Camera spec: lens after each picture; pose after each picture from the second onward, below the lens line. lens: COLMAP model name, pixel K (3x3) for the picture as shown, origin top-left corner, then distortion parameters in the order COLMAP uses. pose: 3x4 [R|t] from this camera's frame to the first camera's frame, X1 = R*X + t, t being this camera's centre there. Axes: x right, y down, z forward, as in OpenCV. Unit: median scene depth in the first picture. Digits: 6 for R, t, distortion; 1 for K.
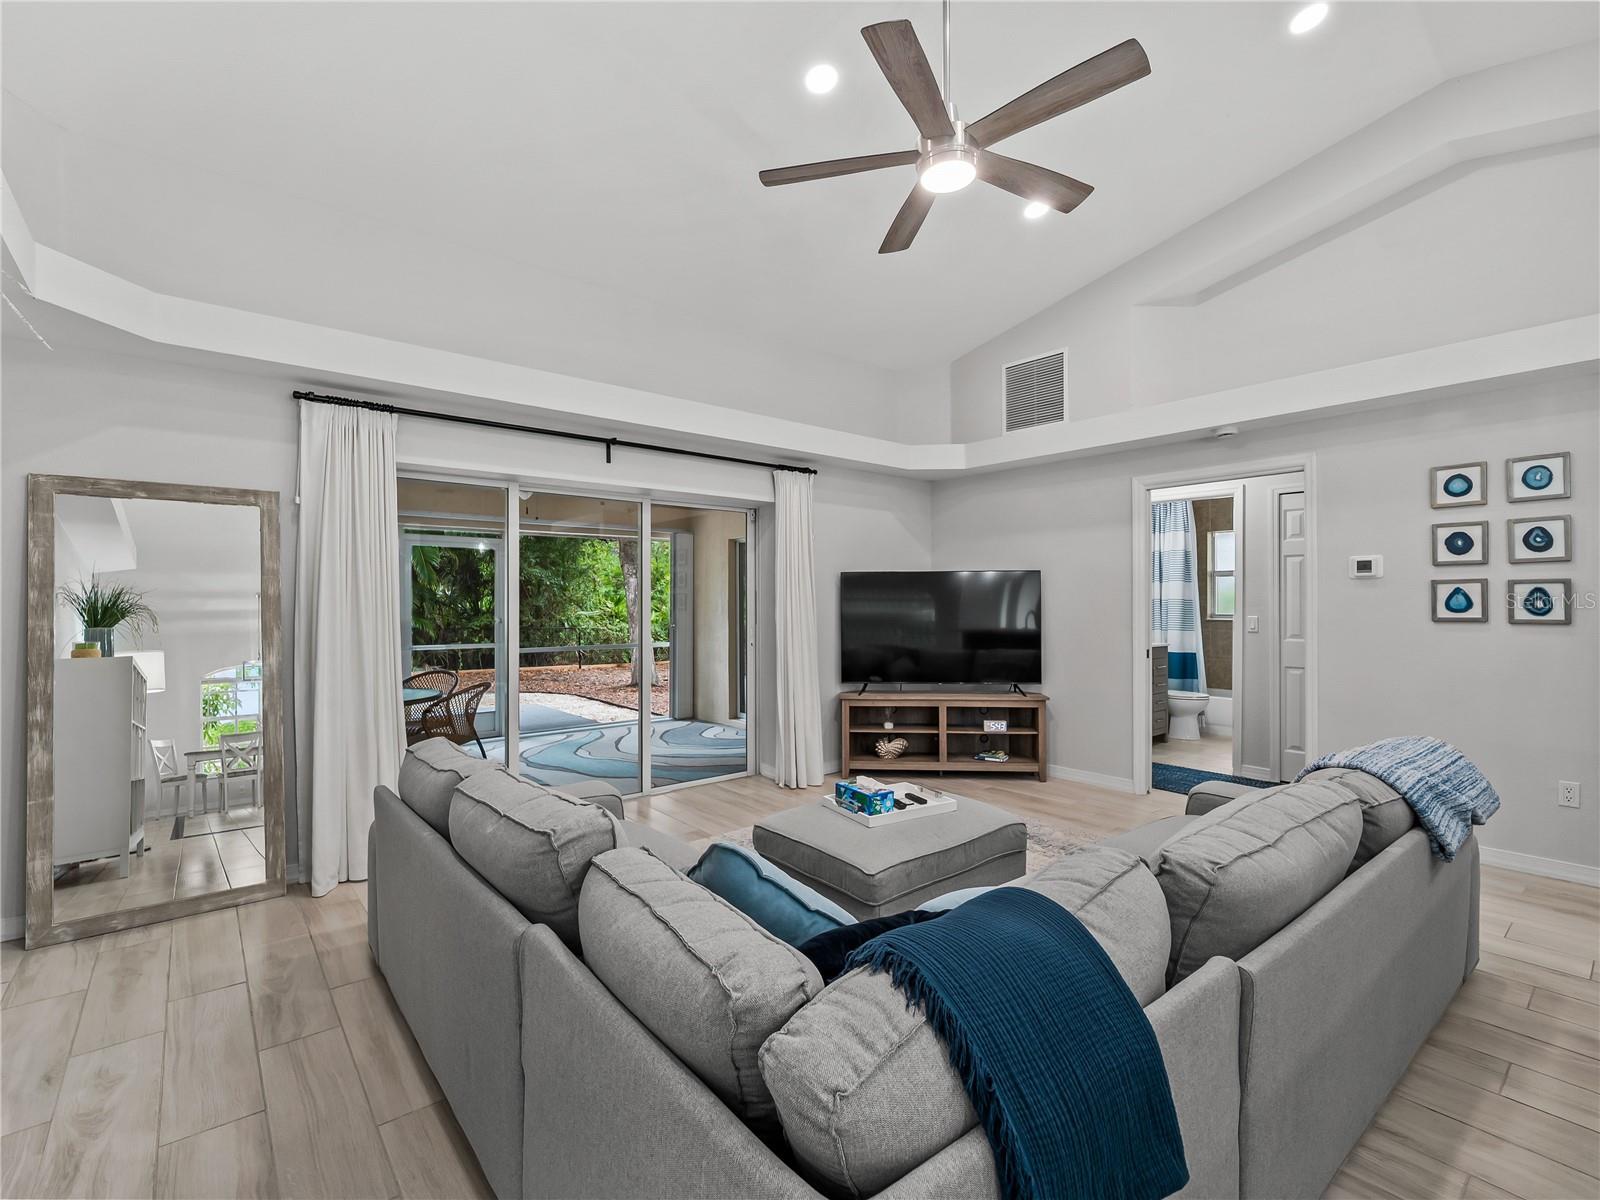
lens RADIAL K [[731.3, 0, 803.0], [0, 731.3, 601.0], [0, 0, 1]] dist [-0.002759, -0.000848]
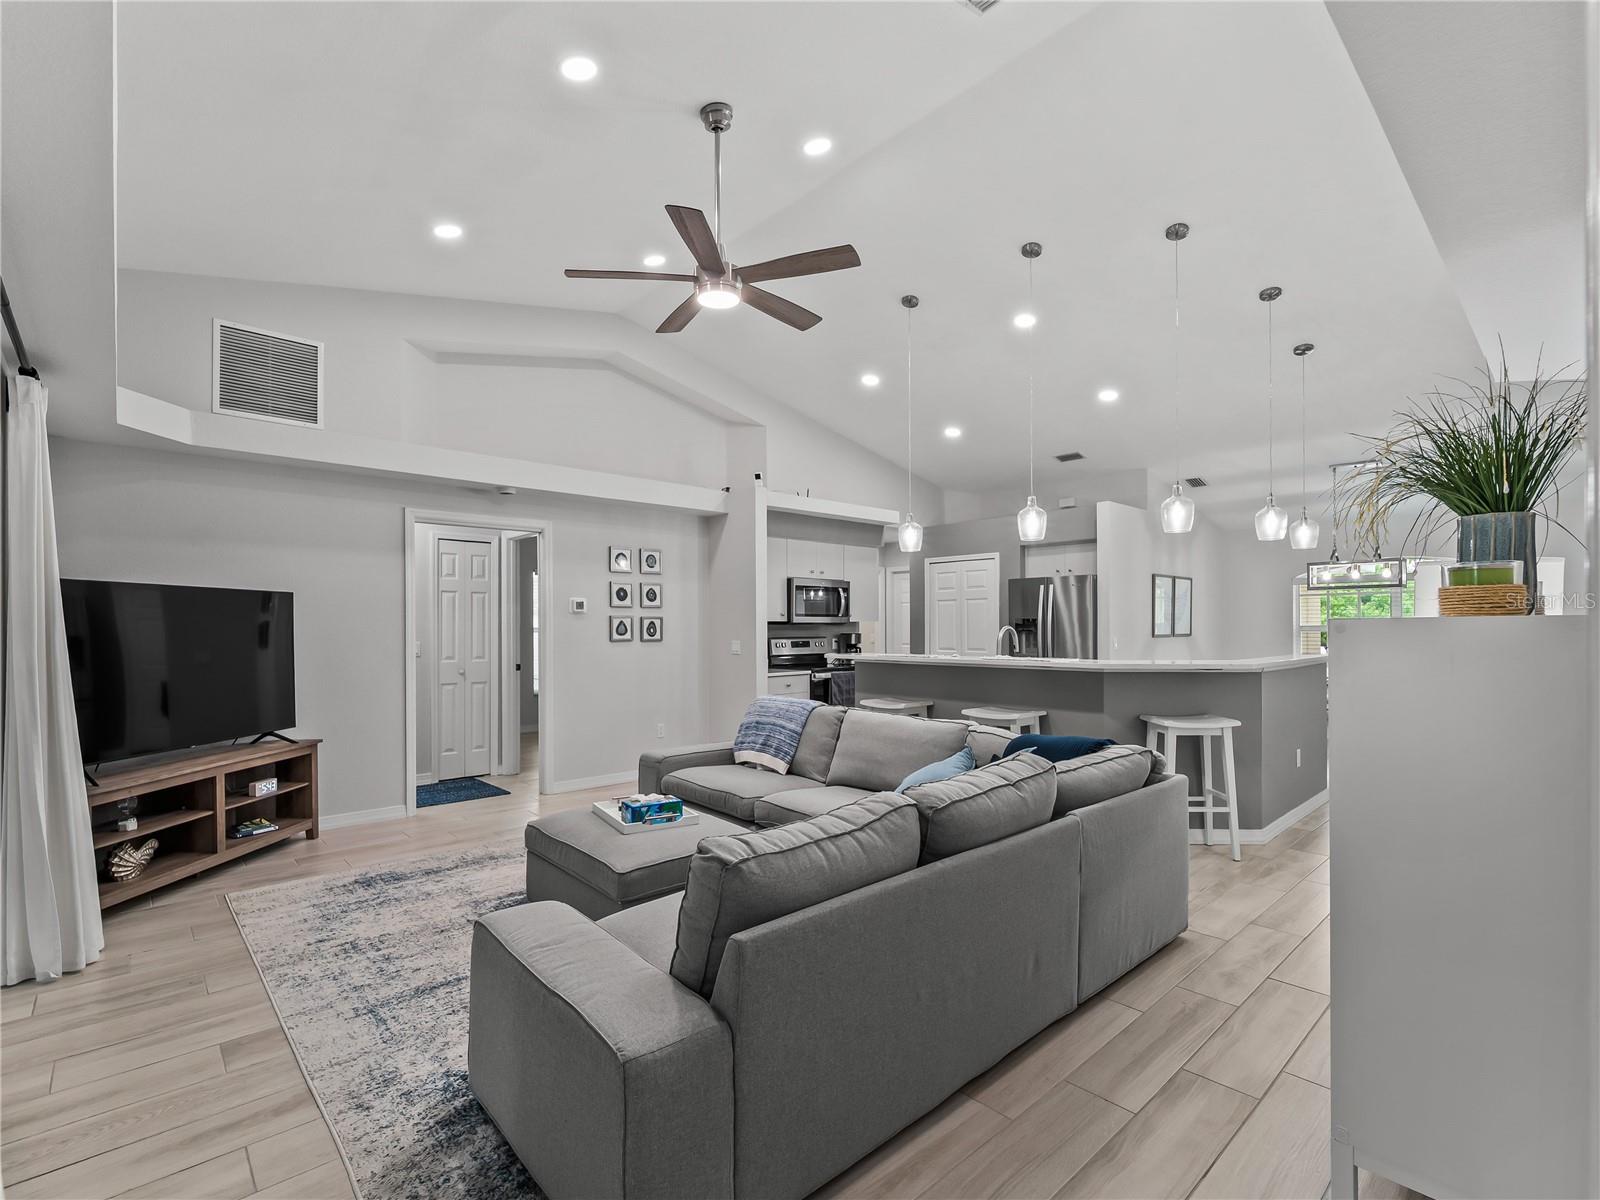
lens RADIAL K [[731.3, 0, 803.6], [0, 731.3, 625.8], [0, 0, 1]] dist [-0.002759, -0.000848]
pose [[-0.038342, 0.005123, 0.999252, -0.659810], [0.002243, 0.999985, -0.005041, 0.002353], [-0.999262, 0.002048, -0.038353, 0.541271]]
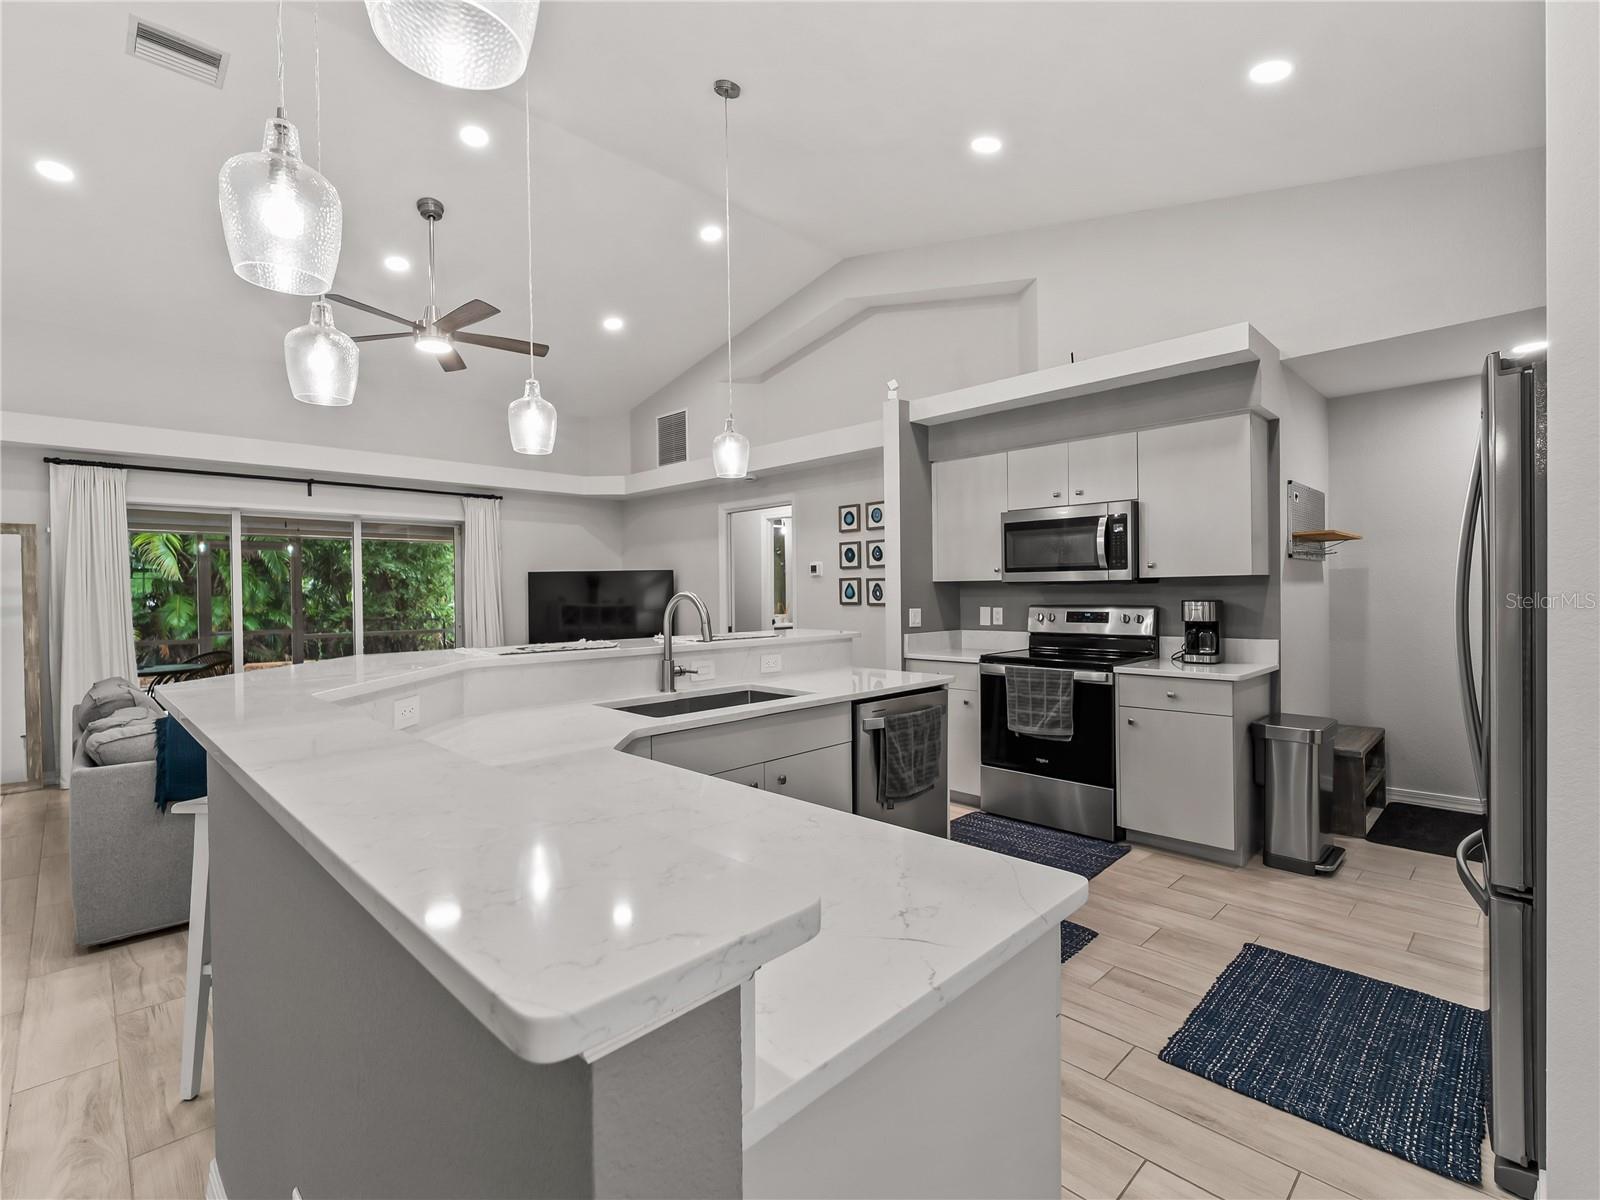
lens RADIAL K [[731.3, 0, 797.1], [0, 731.3, 600.3], [0, 0, 1]] dist [-0.002759, -0.000848]
pose [[0.996366, -0.007558, 0.084837, 0.543479], [0.006455, 0.999891, 0.013259, -0.002228], [-0.084928, -0.012664, 0.996307, -0.476885]]
